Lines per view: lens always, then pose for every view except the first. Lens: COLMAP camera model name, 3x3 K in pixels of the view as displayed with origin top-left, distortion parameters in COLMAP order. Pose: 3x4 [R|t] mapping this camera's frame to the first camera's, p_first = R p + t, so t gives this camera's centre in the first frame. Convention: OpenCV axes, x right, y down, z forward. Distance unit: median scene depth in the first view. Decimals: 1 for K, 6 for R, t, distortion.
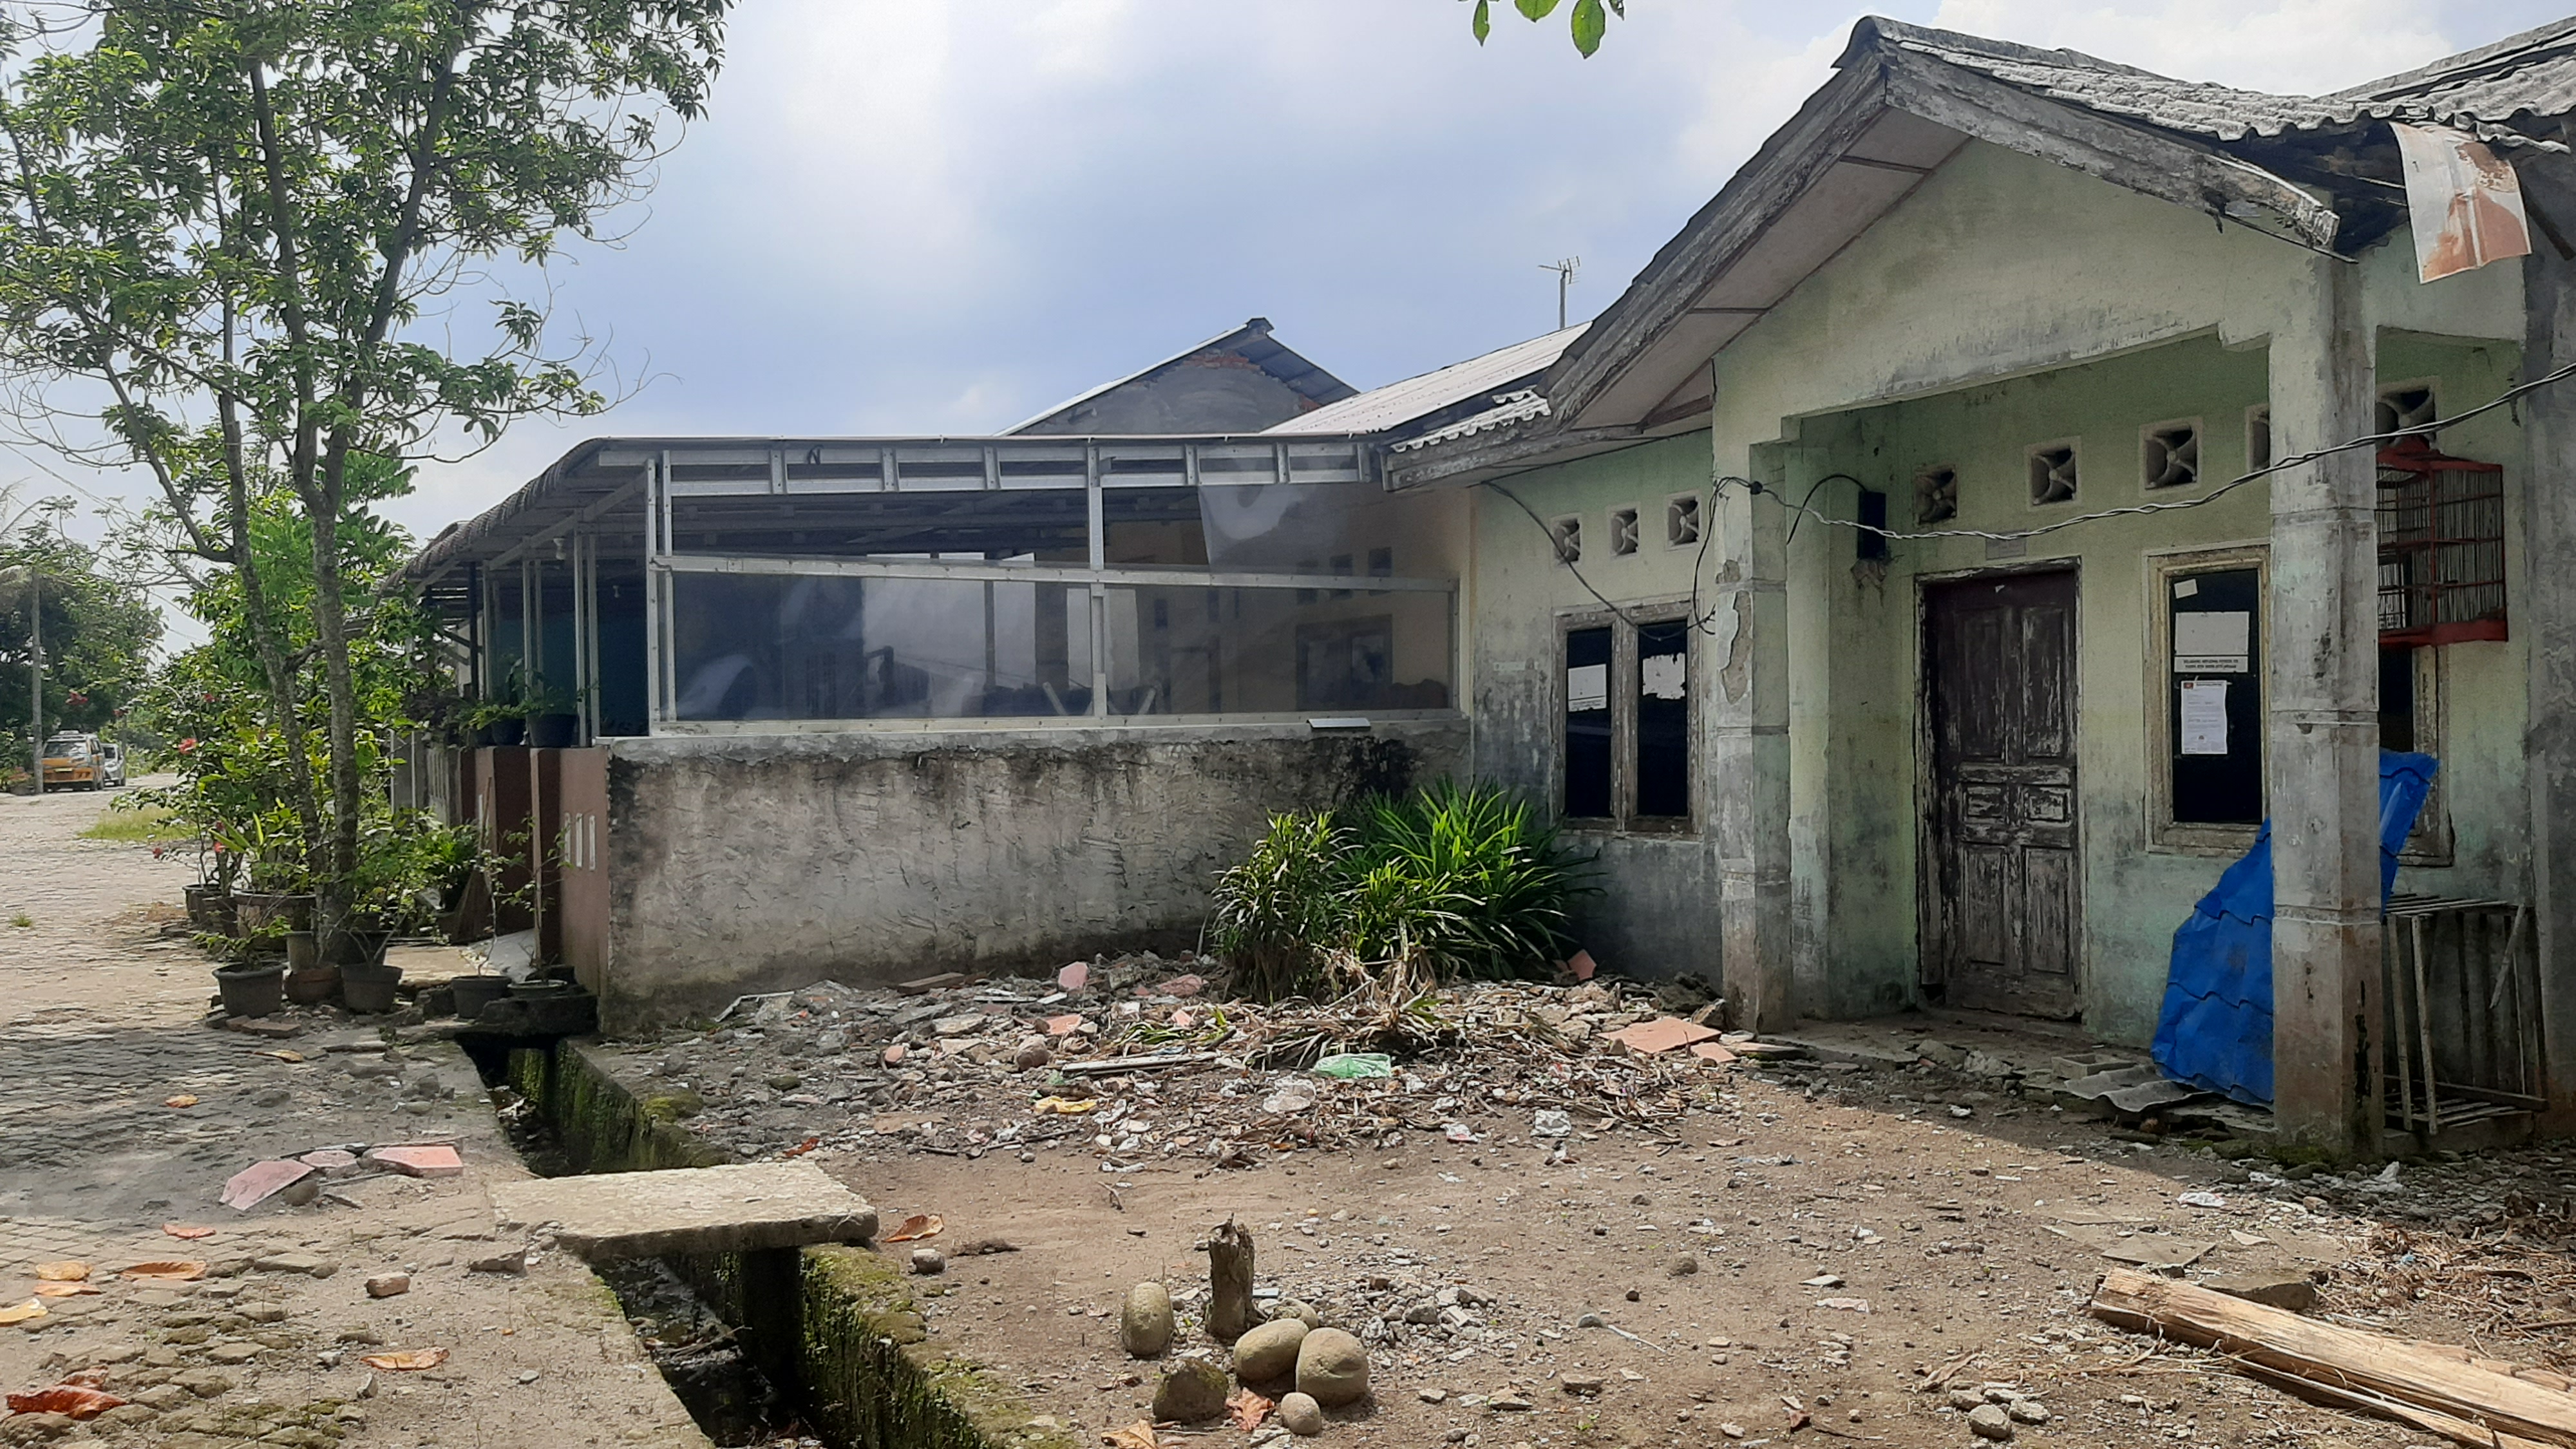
lens RADIAL K [[1926.8, 0, 1317.8], [0, 1926.8, 728.9], [0, 0, 1]] dist [0.099821, -0.219319]
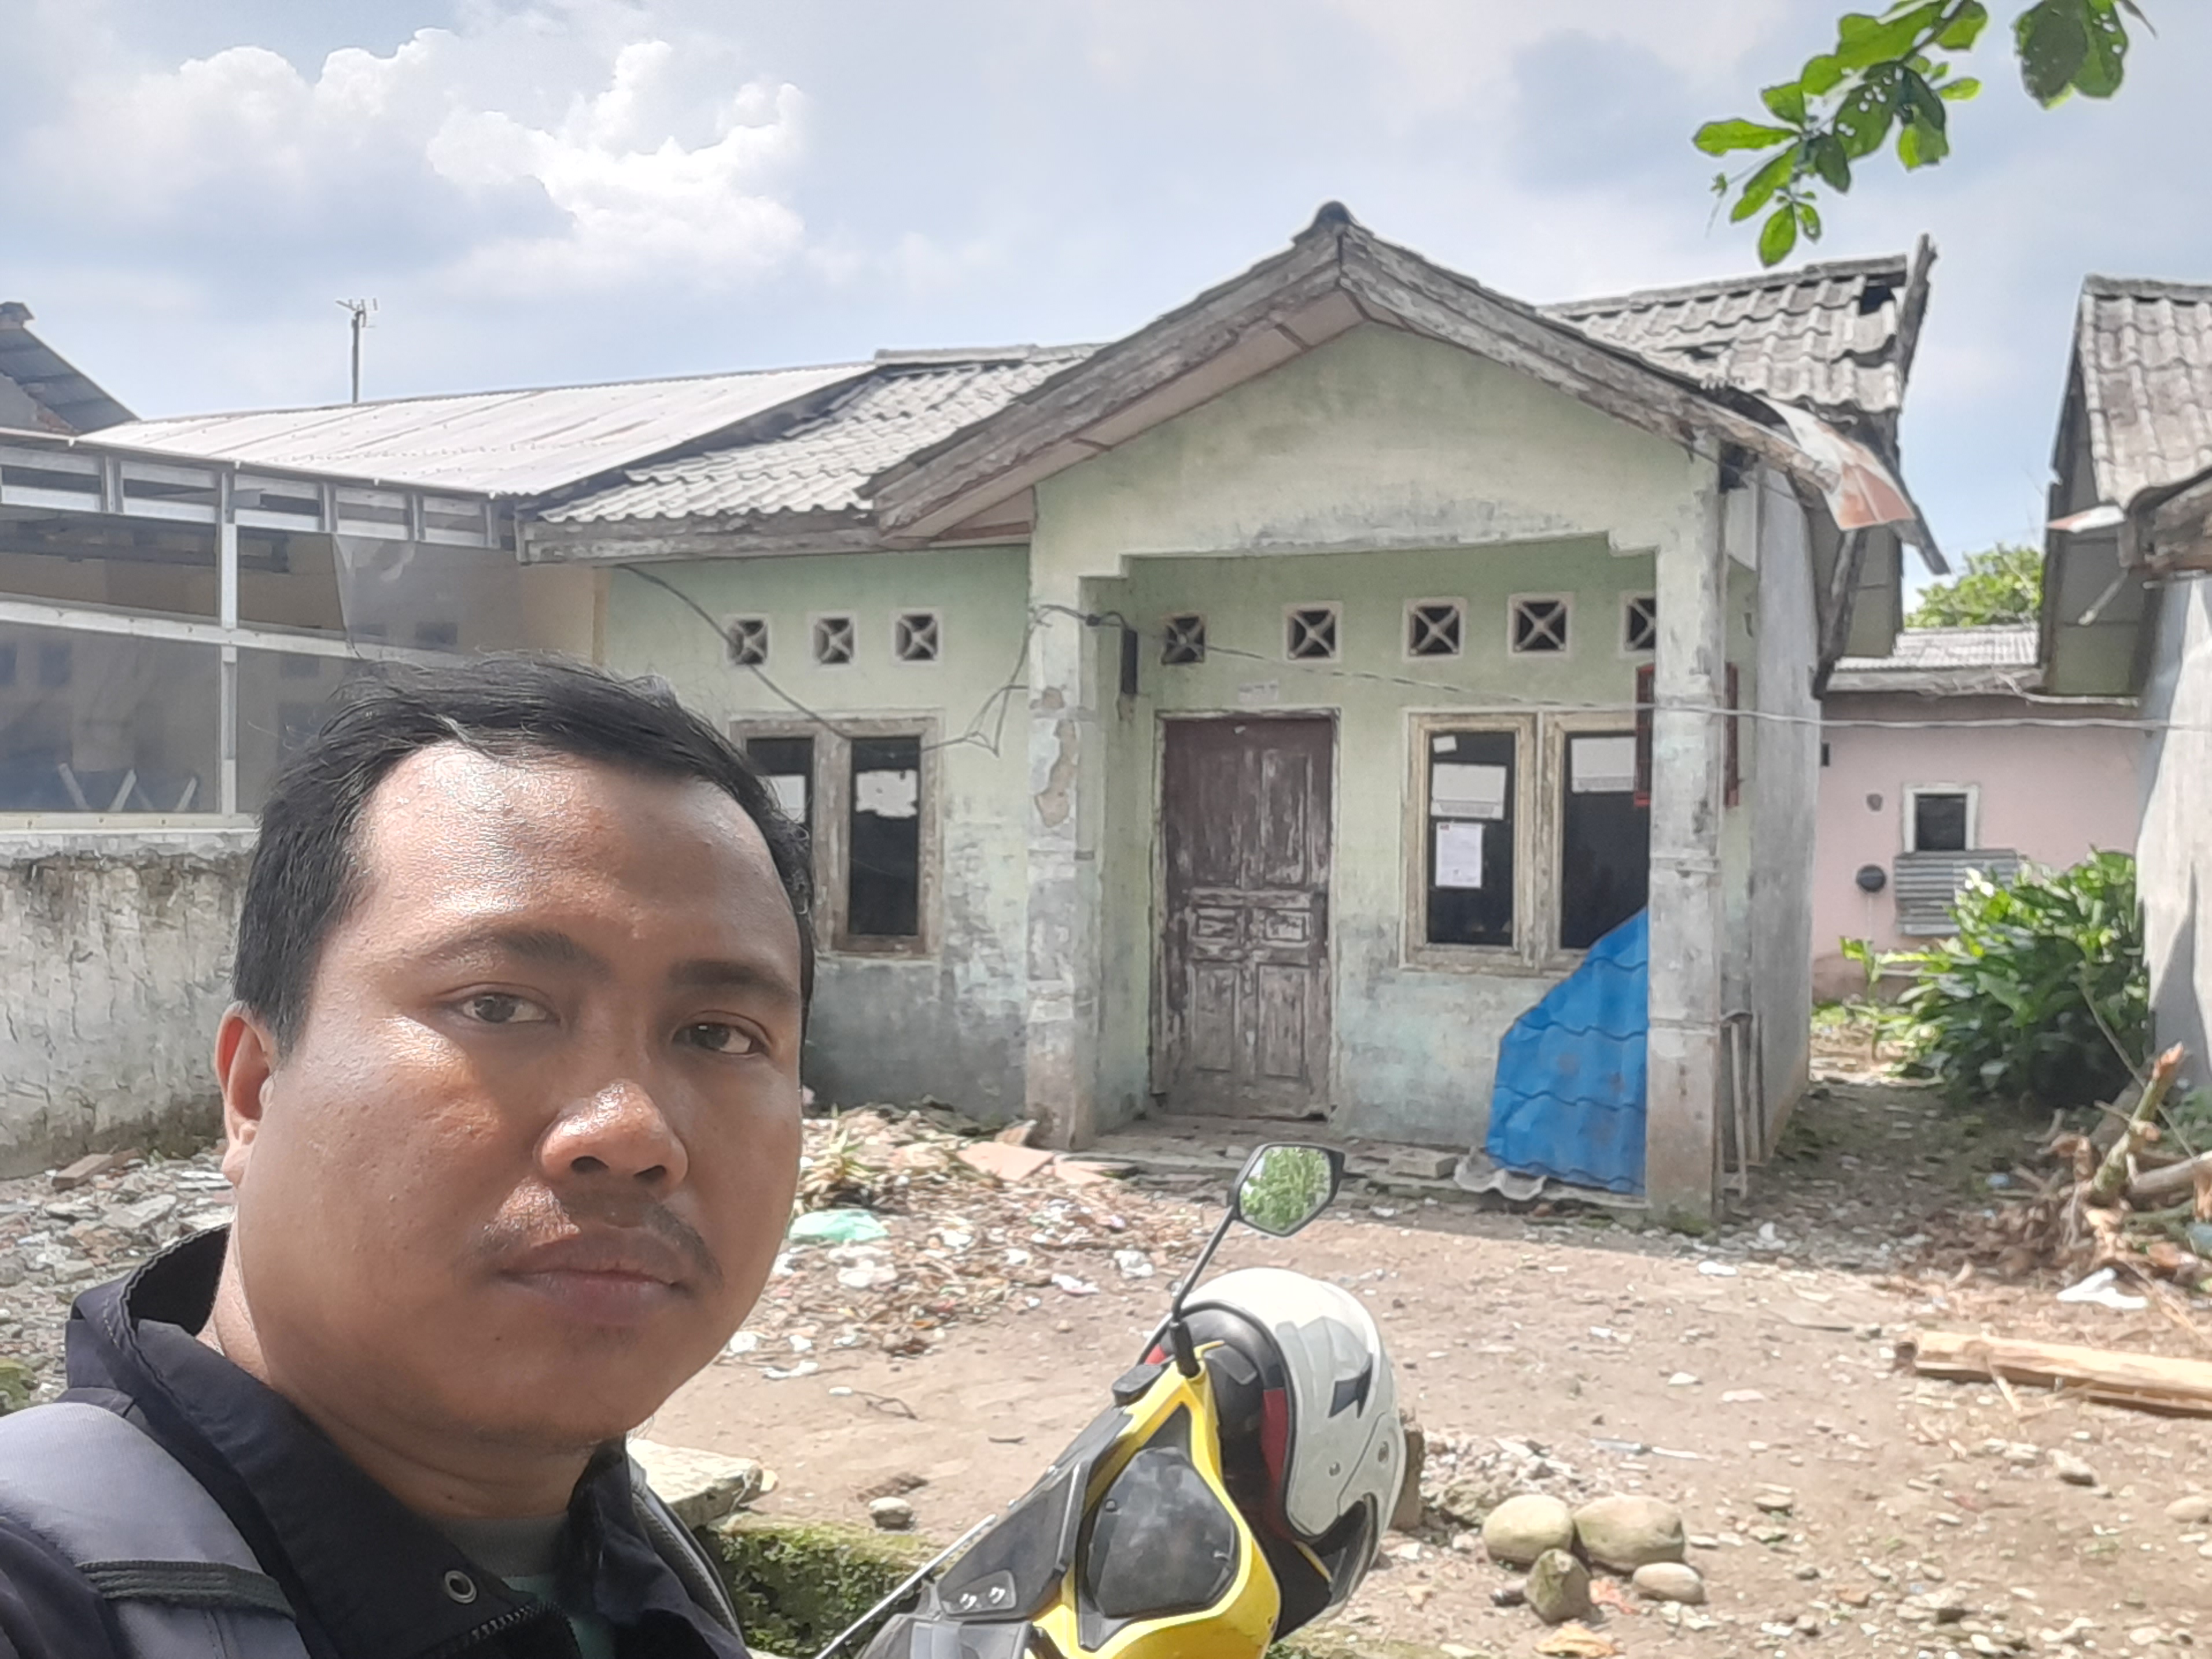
lens RADIAL K [[1966.7, 0, 1067.1], [0, 1966.7, 827.4], [0, 0, 1]] dist [0.169146, -0.369657]
pose [[0.796606, 0.025413, 0.603964, -0.400687], [-0.028825, 0.999576, -0.004040, -0.009543], [-0.603811, -0.014191, 0.797001, 0.170436]]
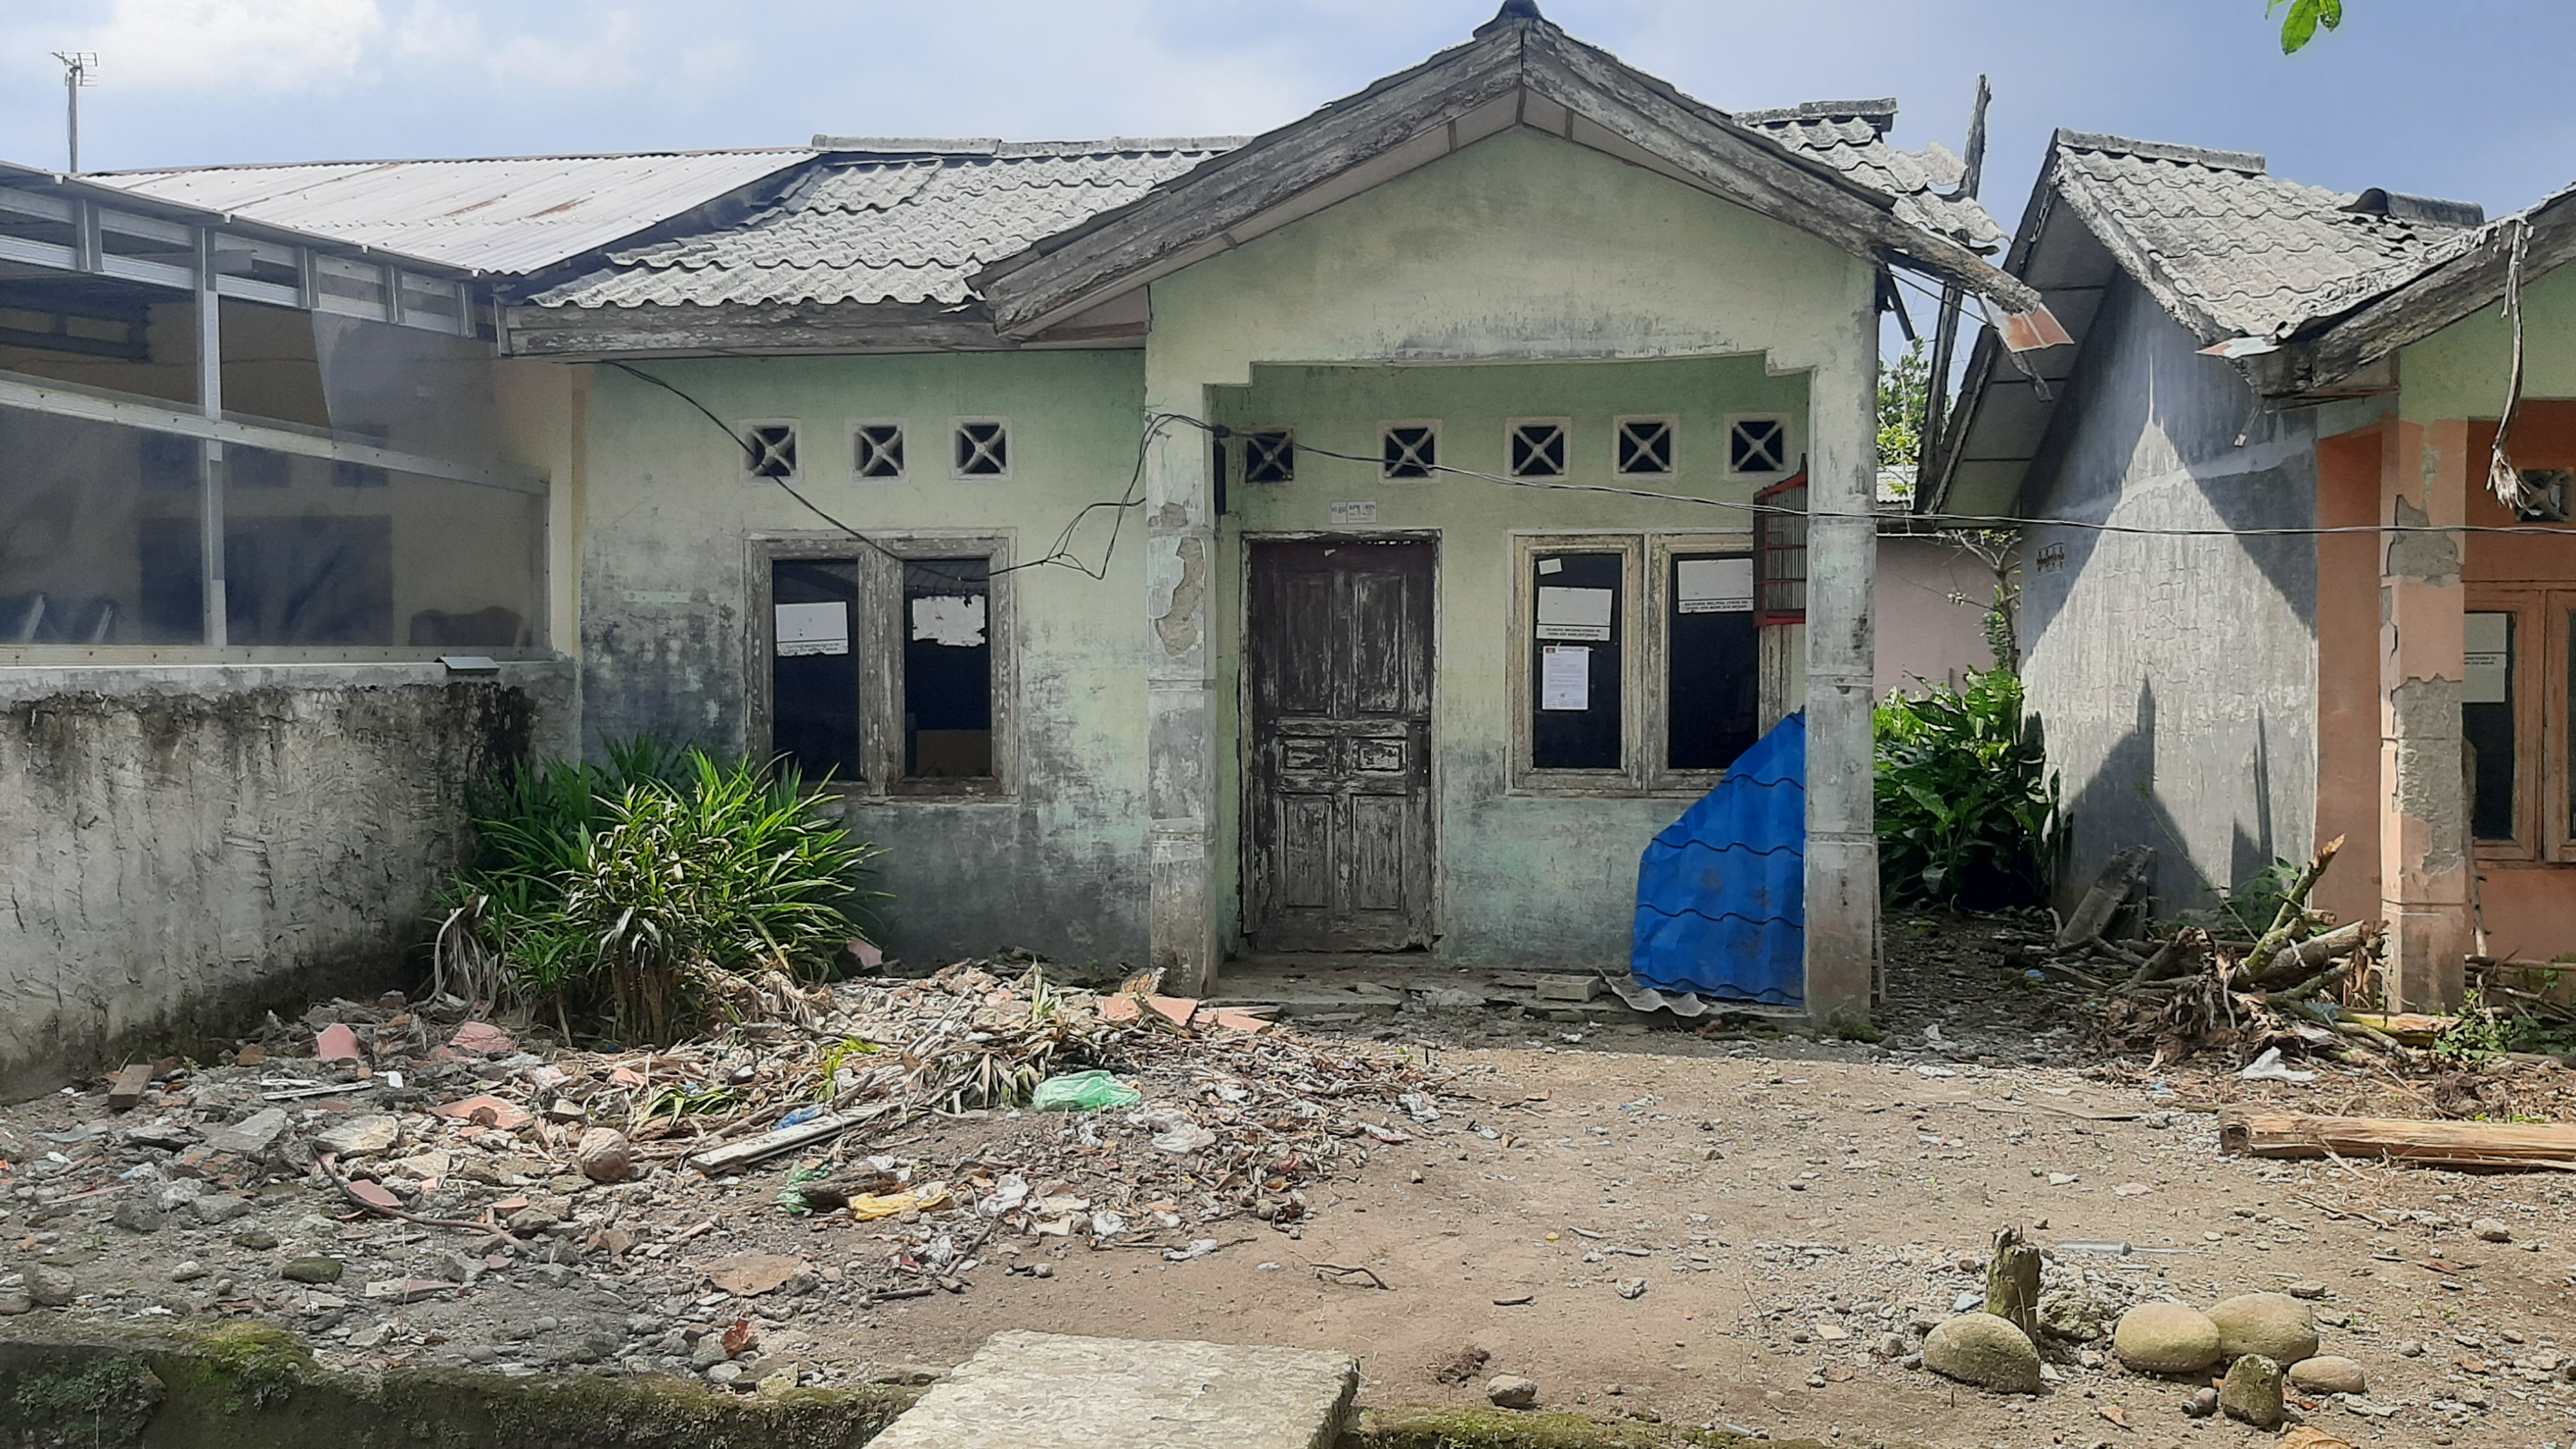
lens RADIAL K [[1971.4, 0, 1292.1], [0, 1971.4, 733.2], [0, 0, 1]] dist [0.127923, -0.246680]
pose [[0.601293, -0.008530, 0.798983, -0.520657], [-0.013638, 0.999688, 0.020937, 0.004101], [-0.798912, -0.023486, 0.600989, 0.370477]]
